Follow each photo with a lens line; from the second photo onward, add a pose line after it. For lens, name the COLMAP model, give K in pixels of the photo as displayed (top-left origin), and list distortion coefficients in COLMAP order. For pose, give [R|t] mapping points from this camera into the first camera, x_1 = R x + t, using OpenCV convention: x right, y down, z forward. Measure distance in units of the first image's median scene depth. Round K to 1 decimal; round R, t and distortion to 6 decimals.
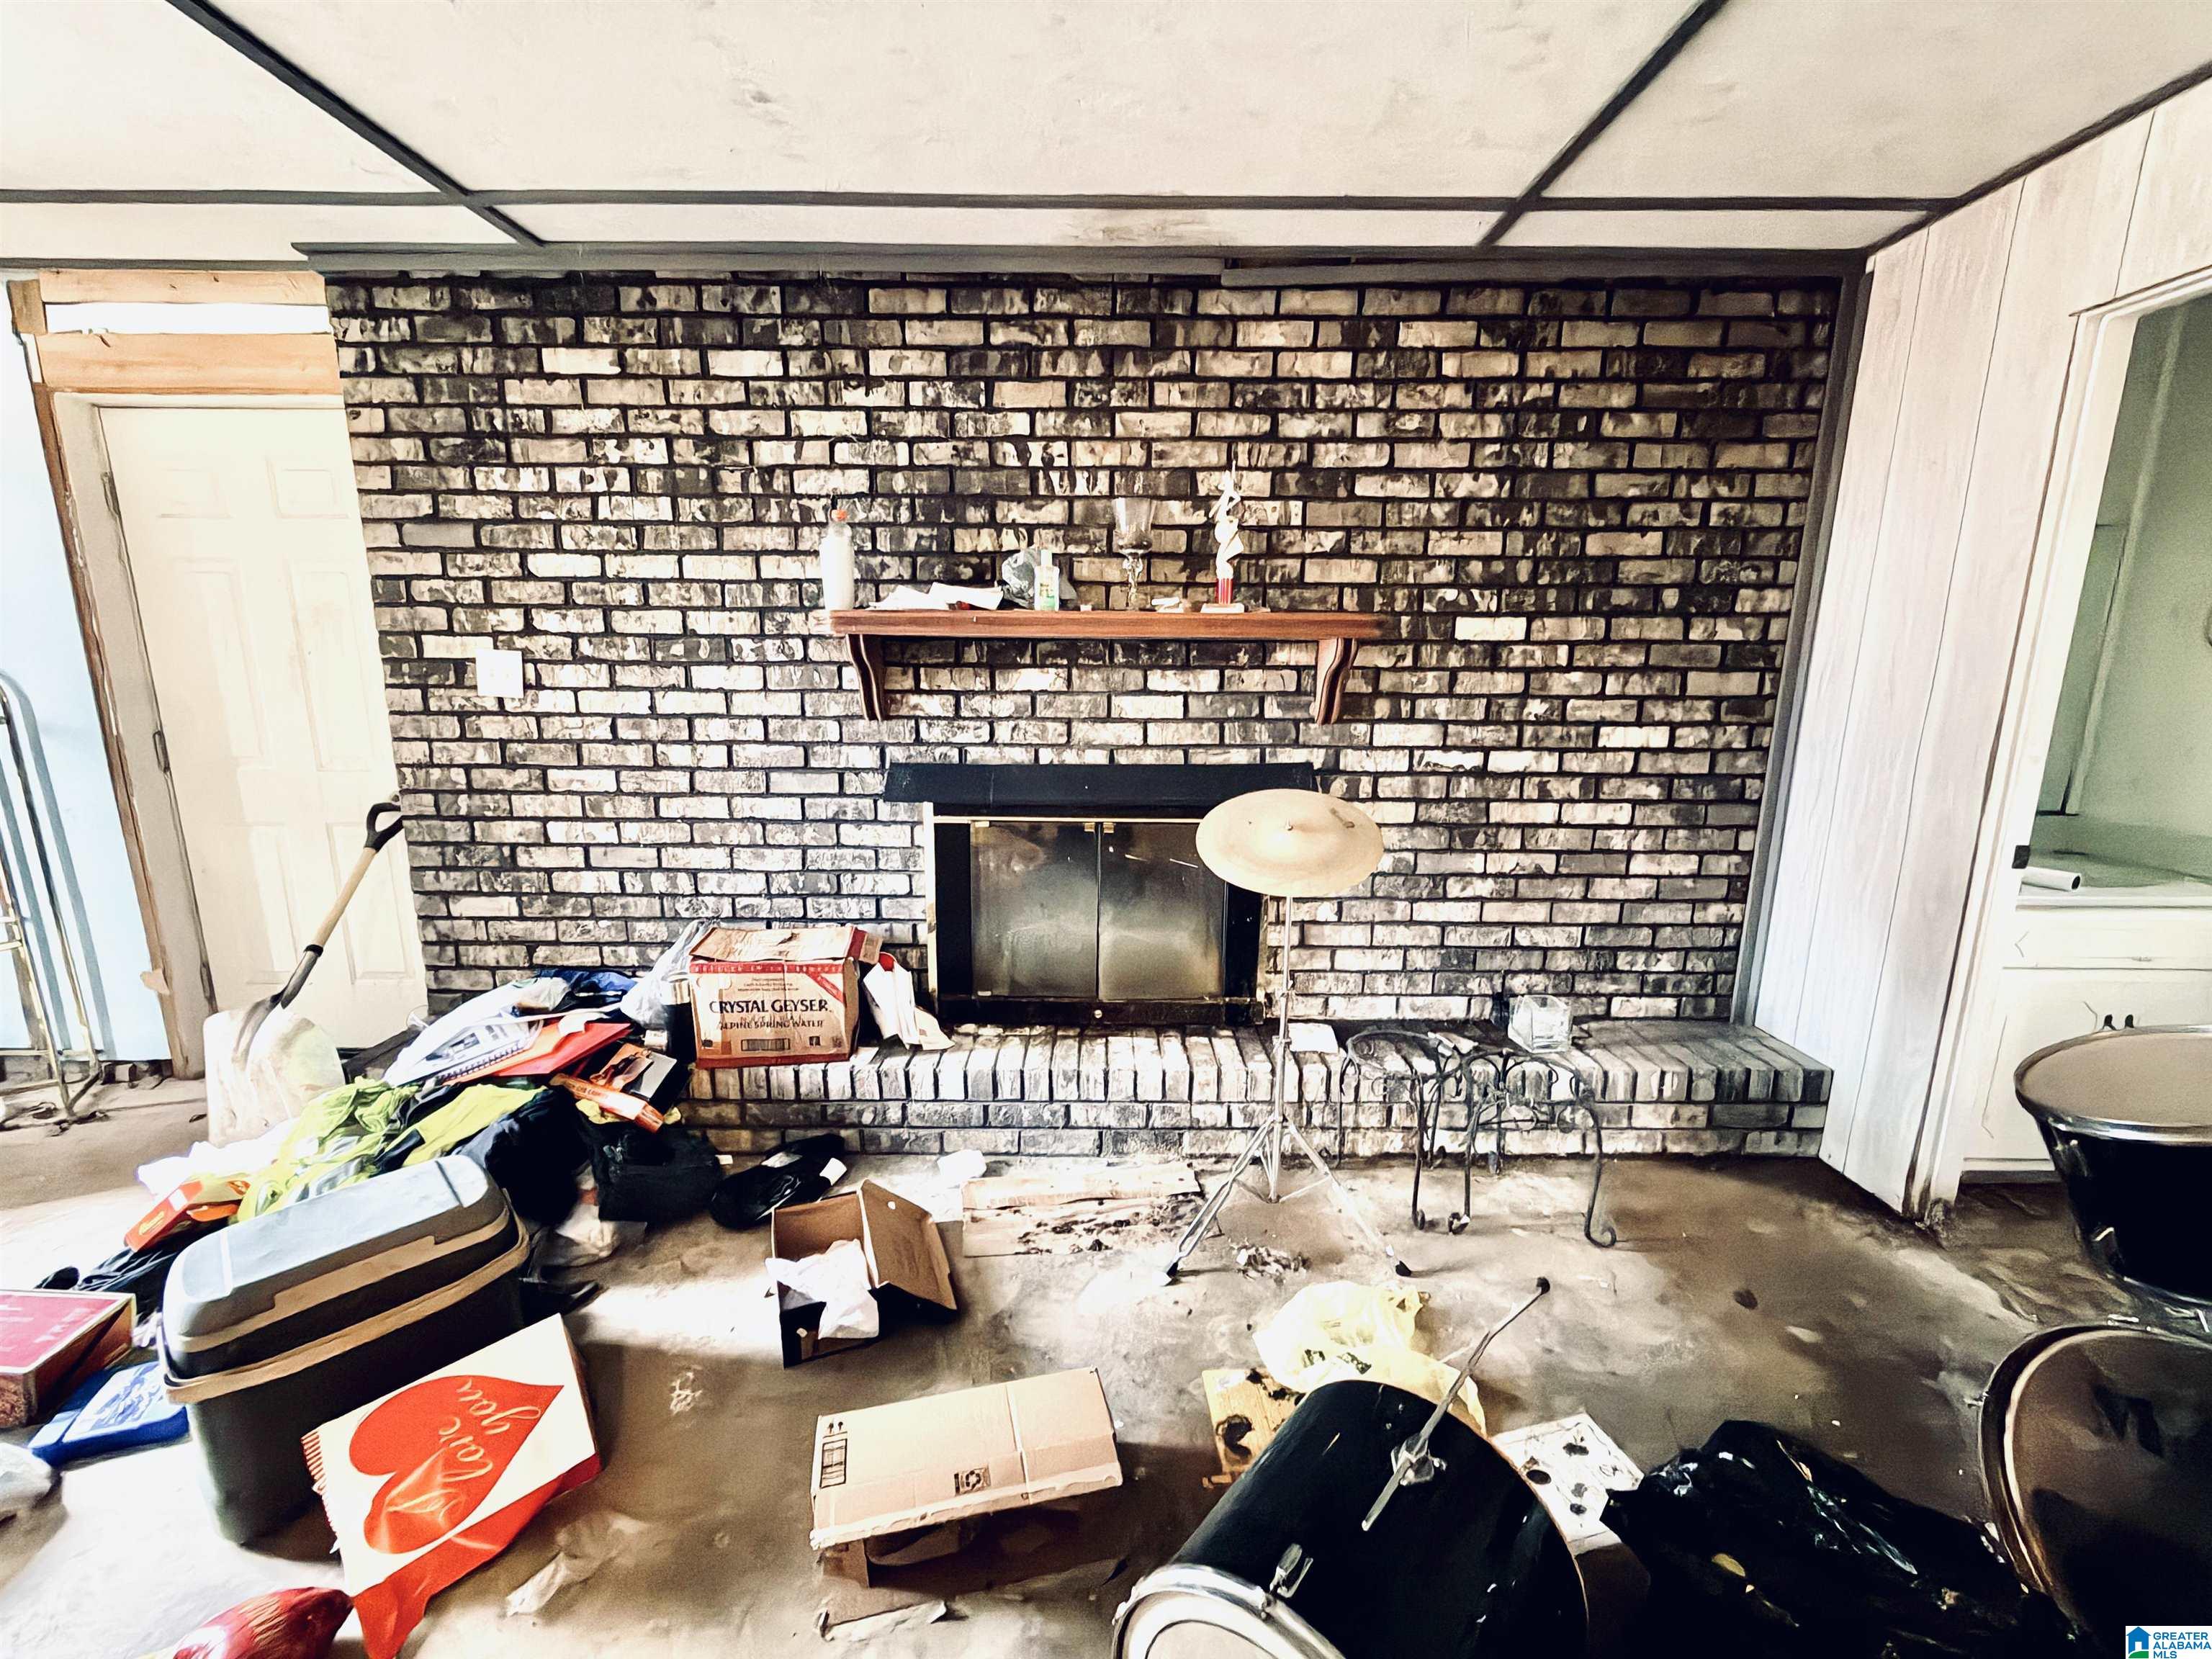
lens RADIAL K [[896.8, 0, 1094.2], [0, 896.8, 838.6], [0, 0, 1]] dist [-0.000753, -0.000027]
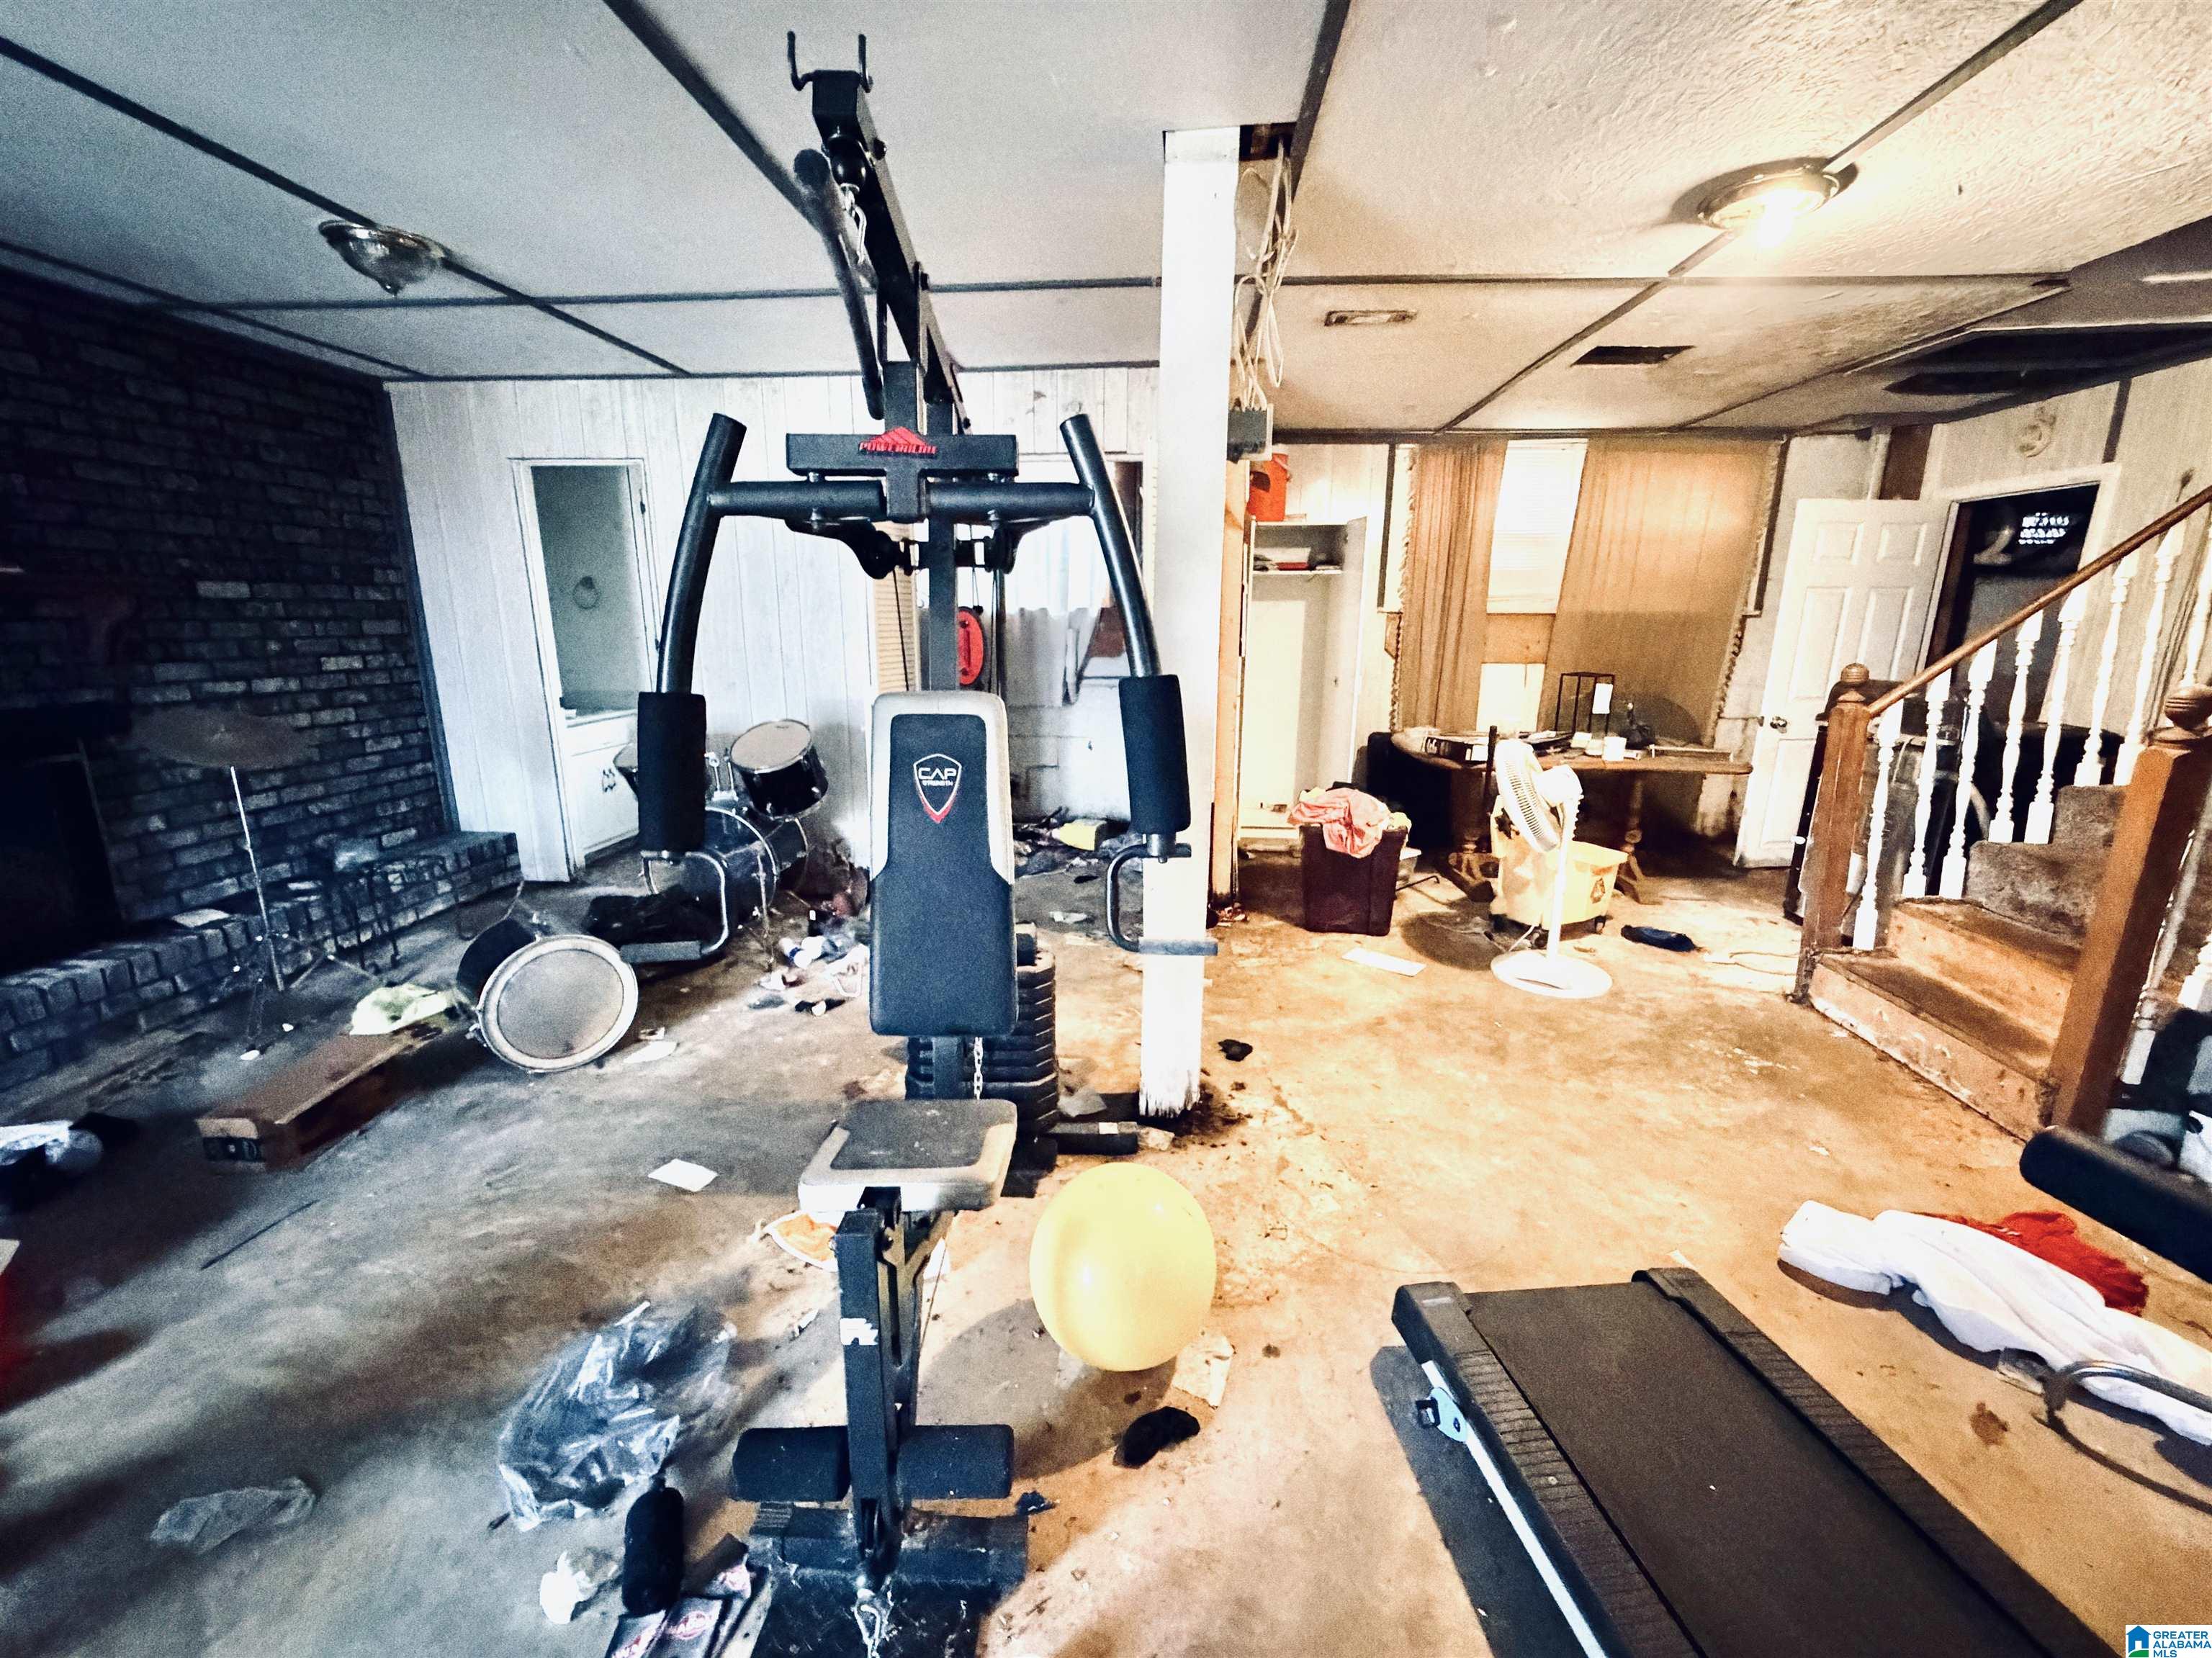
lens RADIAL K [[896.7, 0, 1089.0], [0, 896.7, 833.2], [0, 0, 1]] dist [-0.000753, -0.000027]
pose [[0.099965, -0.239551, 0.965724, -0.836956], [0.189642, 0.957380, 0.217851, 0.075068], [-0.976751, 0.161365, 0.141134, -0.425748]]
